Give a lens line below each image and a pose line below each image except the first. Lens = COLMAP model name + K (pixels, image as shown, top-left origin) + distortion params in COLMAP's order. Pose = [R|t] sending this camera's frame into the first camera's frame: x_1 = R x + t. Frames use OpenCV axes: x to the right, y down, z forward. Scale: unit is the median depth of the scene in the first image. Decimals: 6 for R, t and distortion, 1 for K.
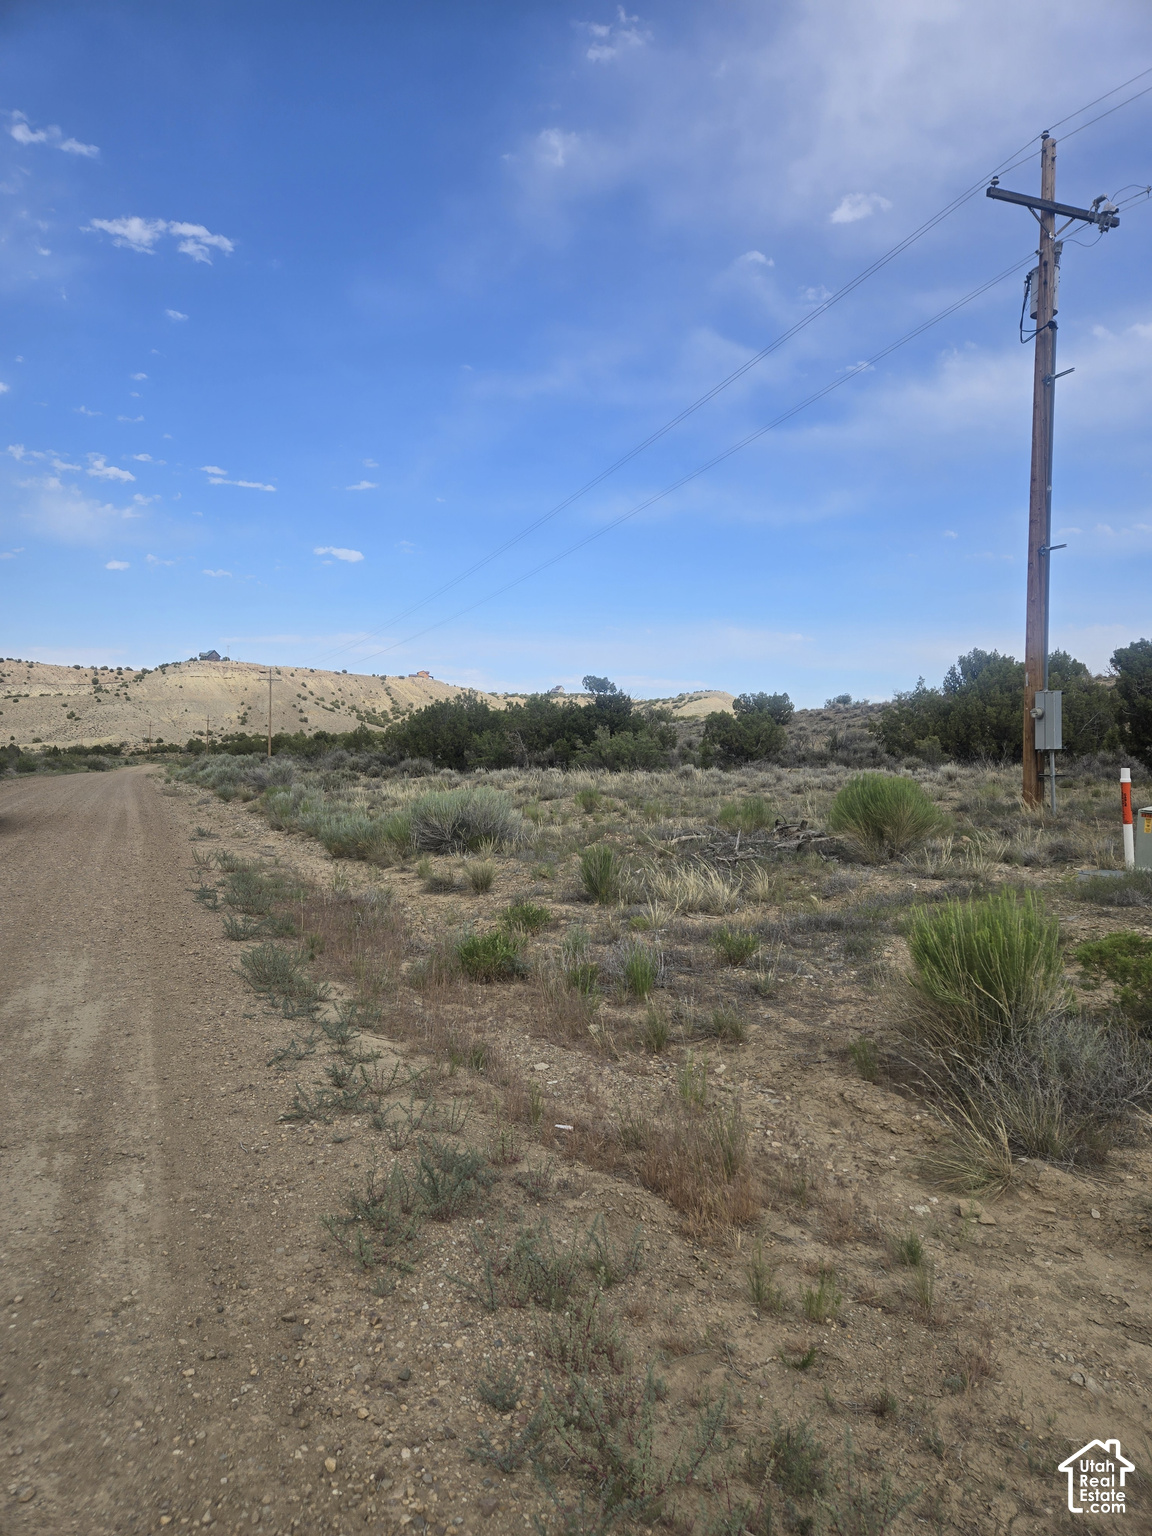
lens RADIAL K [[1029.4, 0, 576.0], [0, 1029.4, 768.0], [0, 0, 1]] dist [0.102126, -0.111088]
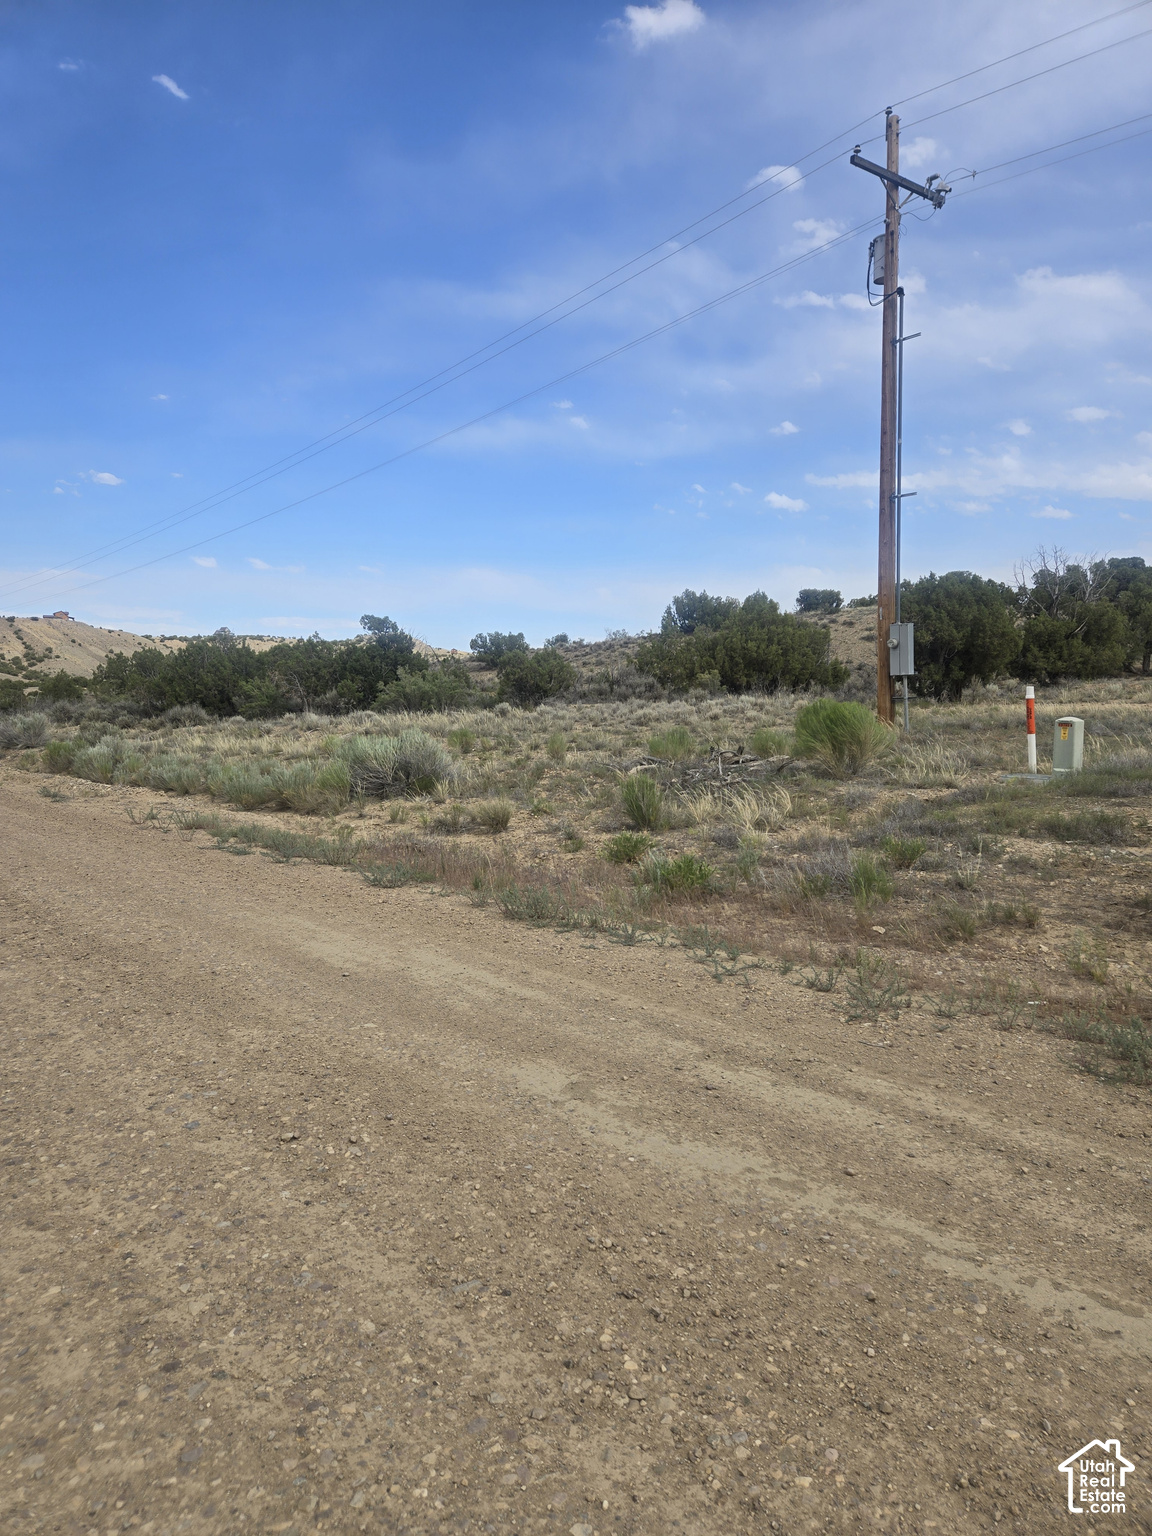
lens RADIAL K [[1029.4, 0, 576.0], [0, 1029.4, 768.0], [0, 0, 1]] dist [0.102126, -0.111088]
pose [[0.953988, -0.050483, 0.295565, -0.102001], [0.033722, 0.997535, 0.061536, 0.000565], [-0.297943, -0.048737, 0.953339, 0.009540]]
